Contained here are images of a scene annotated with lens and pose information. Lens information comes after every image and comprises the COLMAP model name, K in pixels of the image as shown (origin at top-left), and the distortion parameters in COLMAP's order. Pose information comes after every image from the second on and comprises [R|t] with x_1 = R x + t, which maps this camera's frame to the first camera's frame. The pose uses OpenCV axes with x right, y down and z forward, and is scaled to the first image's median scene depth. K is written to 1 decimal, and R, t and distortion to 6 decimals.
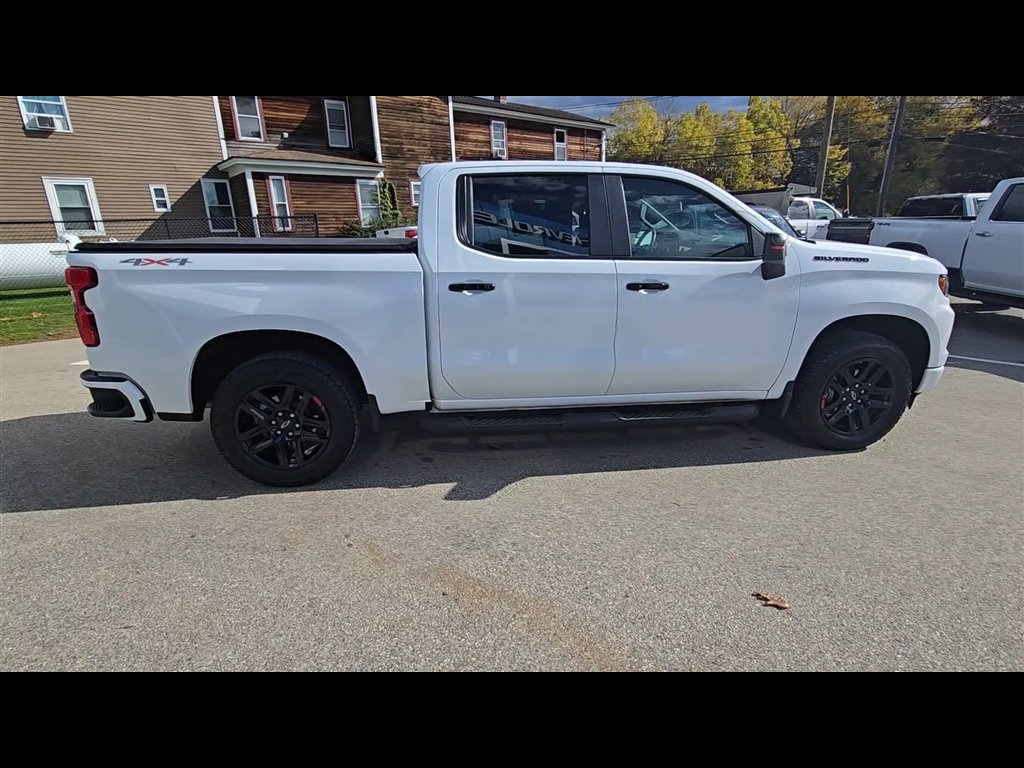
lens RADIAL K [[523.6, 0, 512.0], [0, 523.6, 384.0], [0, 0, 1]] dist [0.011377, -0.000381]
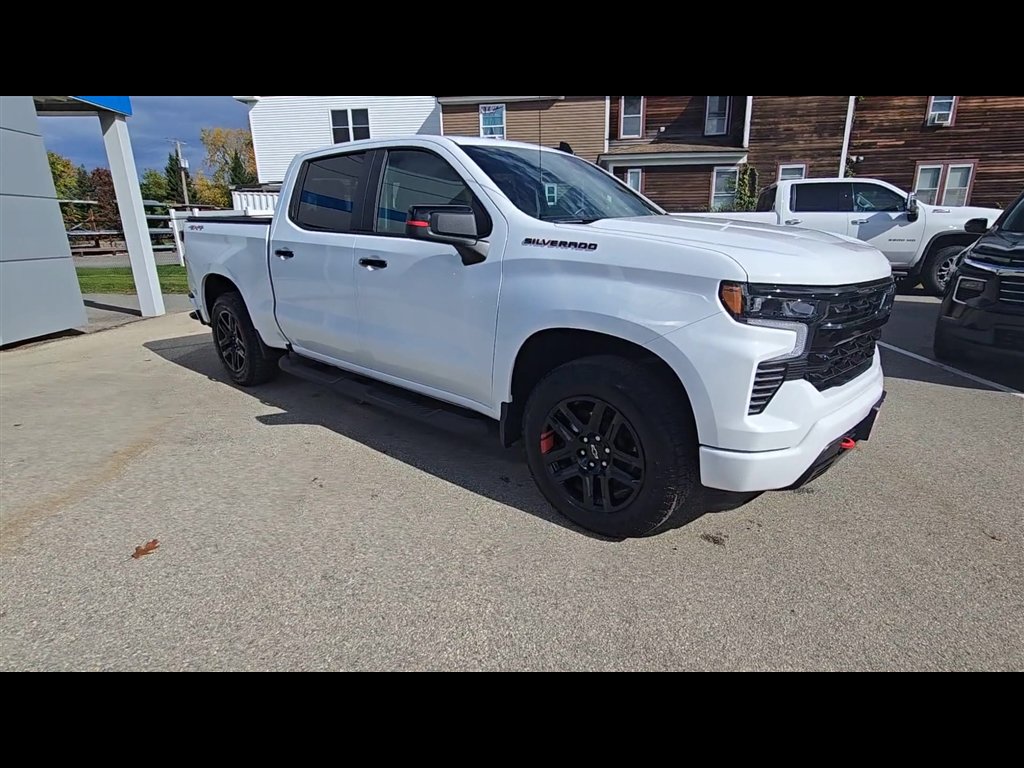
lens RADIAL K [[517.5, 0, 512.0], [0, 517.5, 384.0], [0, 0, 1]] dist [0.002295, 0.000227]
pose [[0.689744, 0.222798, -0.688923, 0.215791], [-0.211014, 0.972032, 0.103090, -0.022954], [0.692623, 0.074267, 0.717466, 0.096315]]
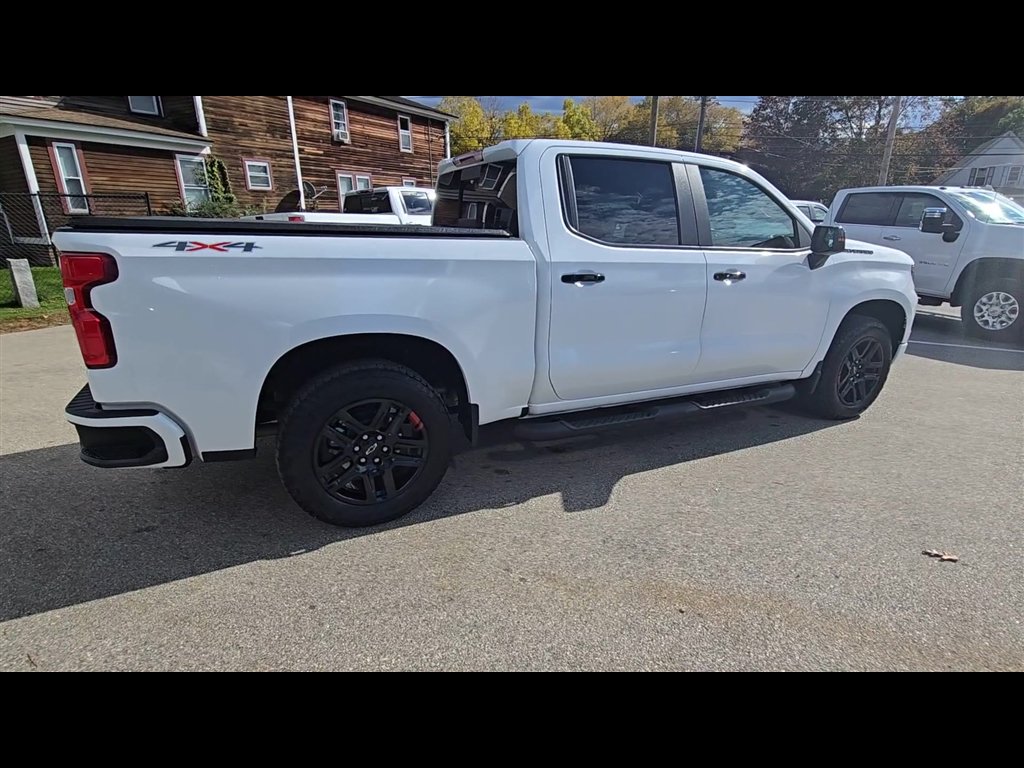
lens RADIAL K [[528.8, 0, 515.2], [0, 528.8, 387.7], [0, 0, 1]] dist [0.005028, -0.000302]
pose [[0.945139, -0.073378, 0.318320, -0.091004], [0.068511, 0.997299, 0.026473, -0.004737], [-0.319403, -0.003212, 0.947613, 0.029363]]
